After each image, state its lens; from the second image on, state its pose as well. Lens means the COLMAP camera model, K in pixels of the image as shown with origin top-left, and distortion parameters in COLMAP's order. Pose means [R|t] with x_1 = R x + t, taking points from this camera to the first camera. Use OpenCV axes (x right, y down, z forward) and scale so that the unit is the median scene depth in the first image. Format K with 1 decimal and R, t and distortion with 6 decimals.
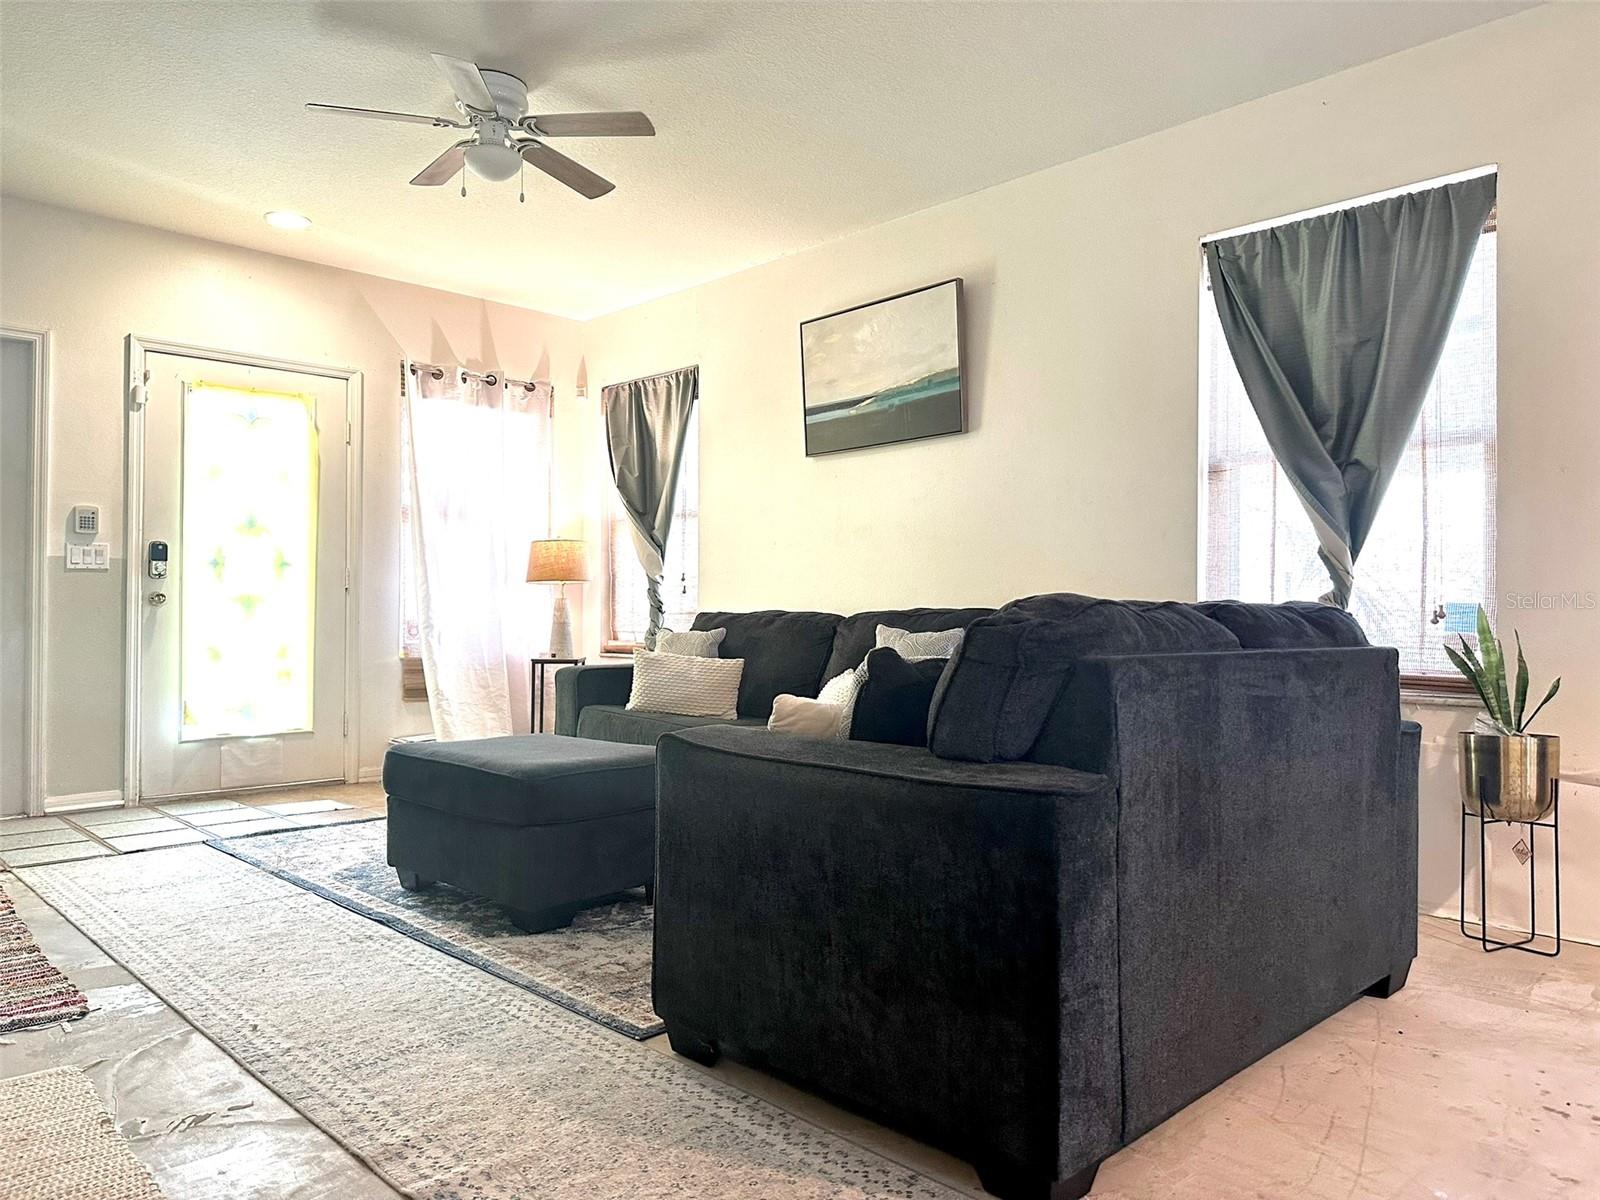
lens RADIAL K [[1109.9, 0, 800.0], [0, 1109.9, 600.0], [0, 0, 1]] dist [0.069401, -0.049914]
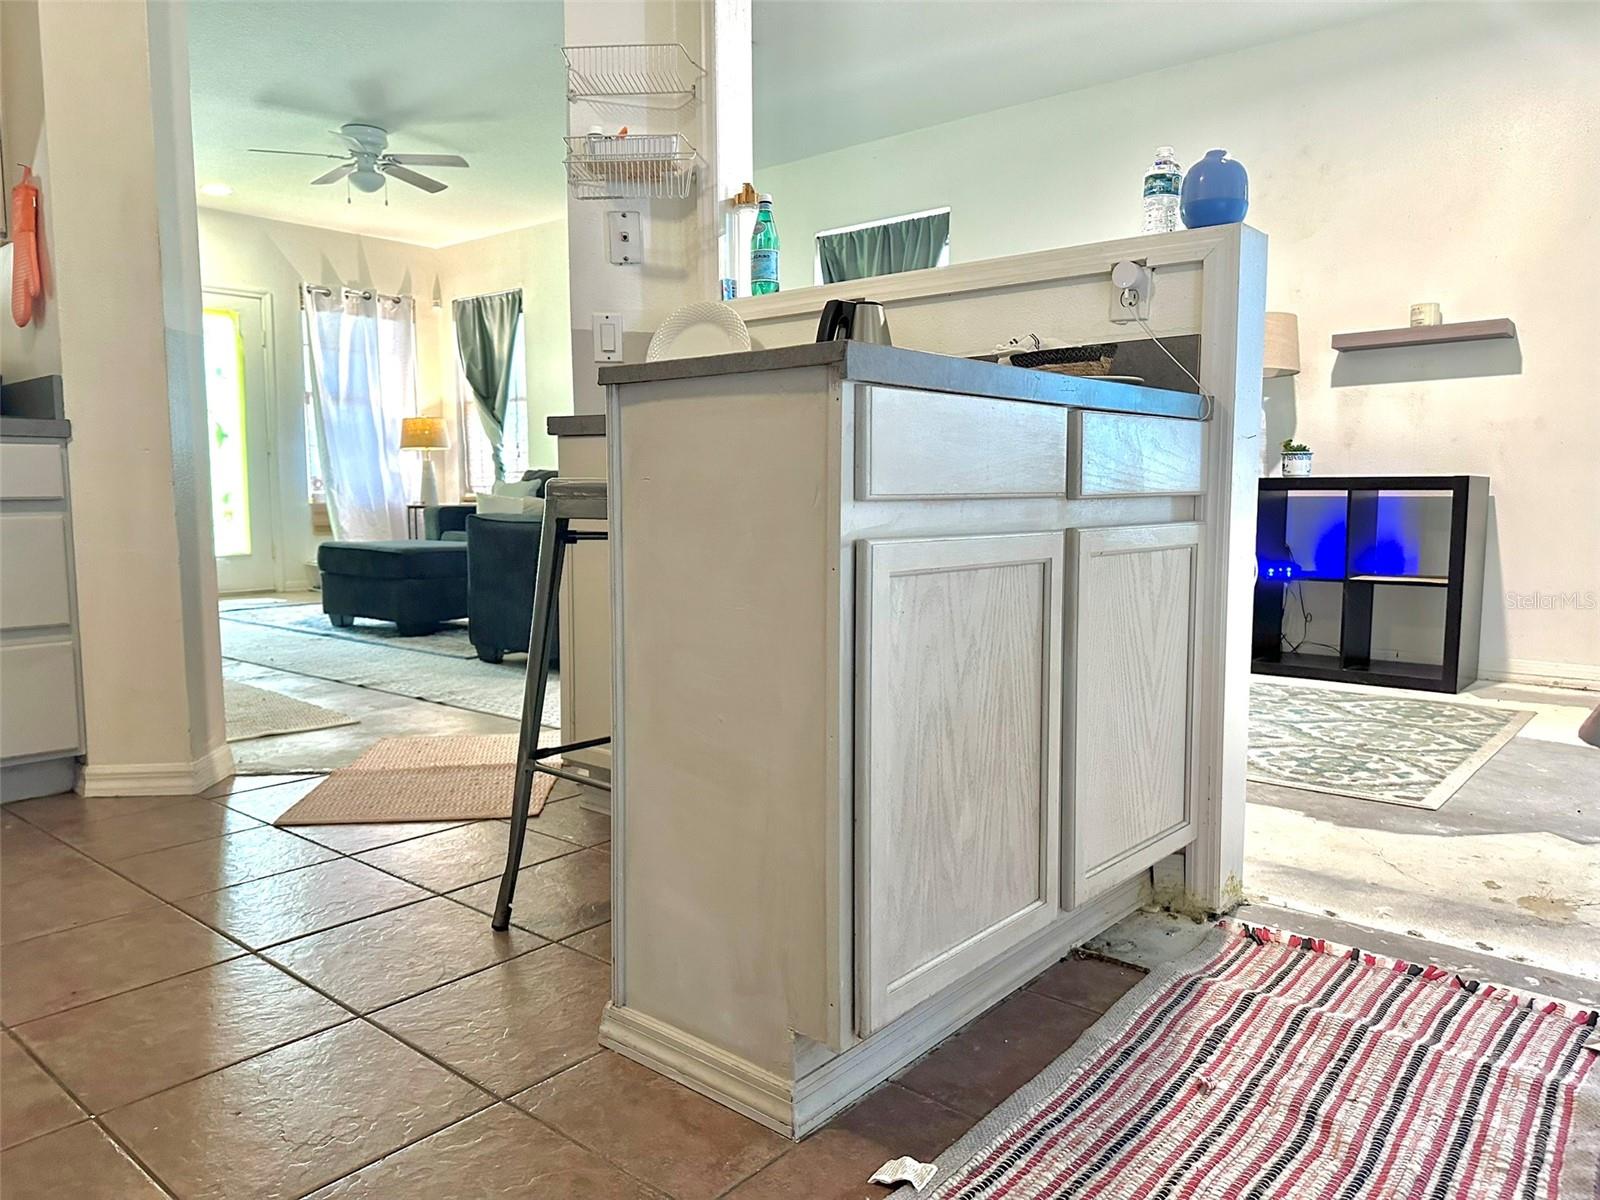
lens RADIAL K [[1124.3, 0, 797.6], [0, 1124.3, 620.6], [0, 0, 1]] dist [0.018713, -0.009286]
pose [[0.995684, -0.012873, 0.091910, 0.133649], [0.001201, 0.992038, 0.125936, 0.024168], [-0.092799, -0.125282, 0.987772, -0.533548]]
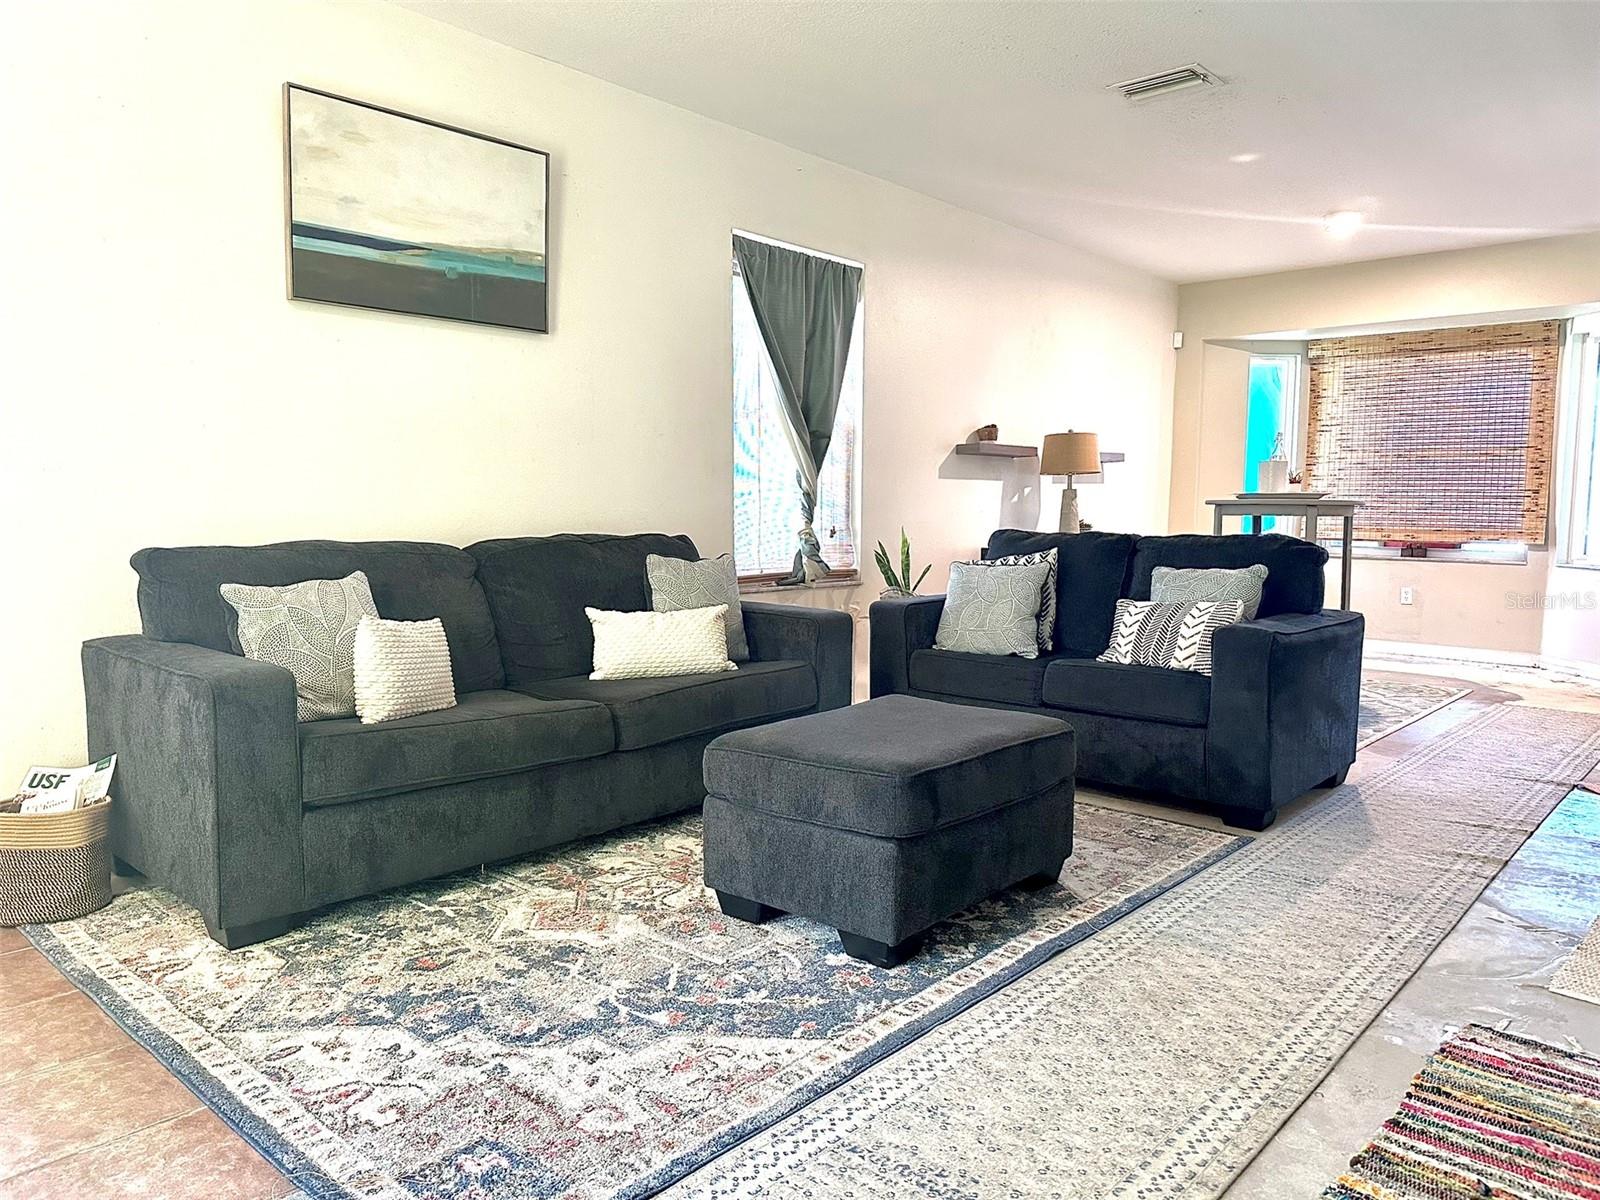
lens RADIAL K [[1124.3, 0, 797.6], [0, 1124.3, 620.6], [0, 0, 1]] dist [0.018713, -0.009286]
pose [[-0.065457, -0.100651, 0.992766, -0.709799], [-0.015100, 0.994886, 0.099870, -0.014153], [-0.997741, -0.008453, -0.066643, 0.780963]]
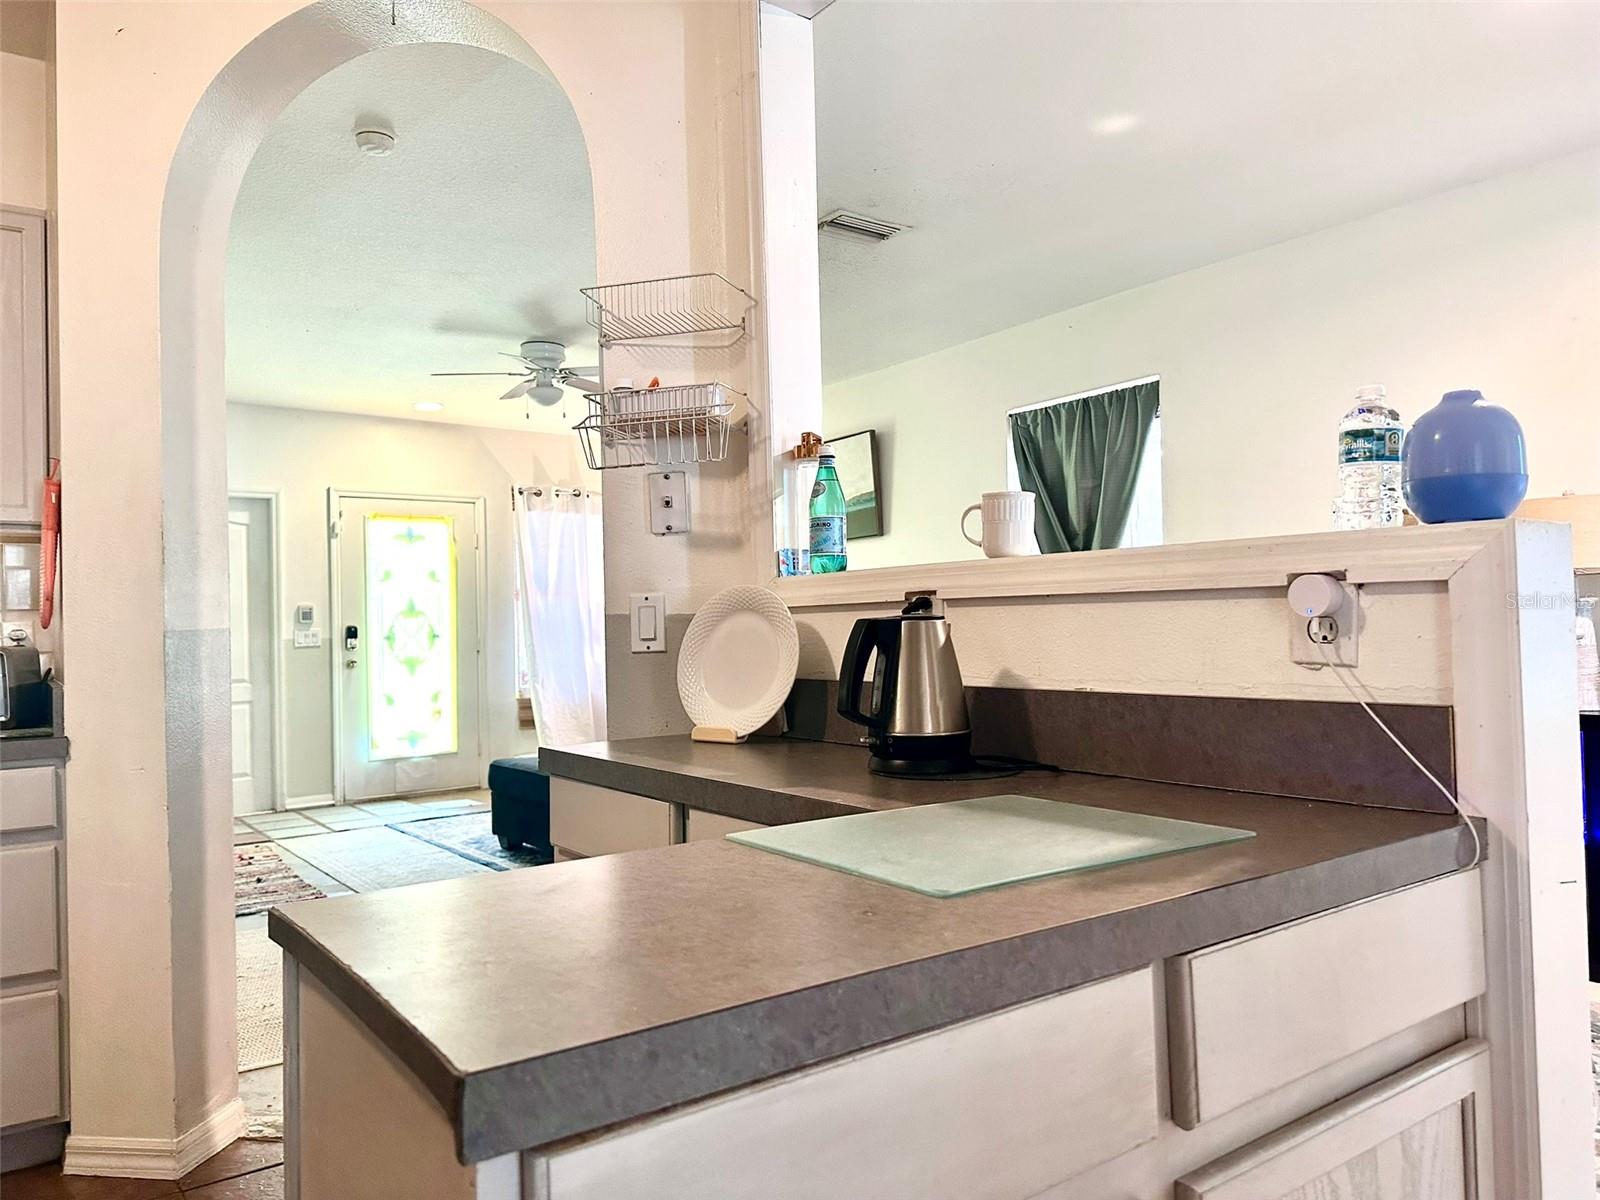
lens RADIAL K [[1108.8, 0, 794.8], [0, 1108.8, 612.0], [0, 0, 1]] dist [0.161636, -0.220773]
pose [[0.990157, -0.030971, -0.136493, 0.210850], [0.030571, 0.999520, -0.005027, -0.044585], [0.136583, 0.000805, 0.990628, -0.390622]]
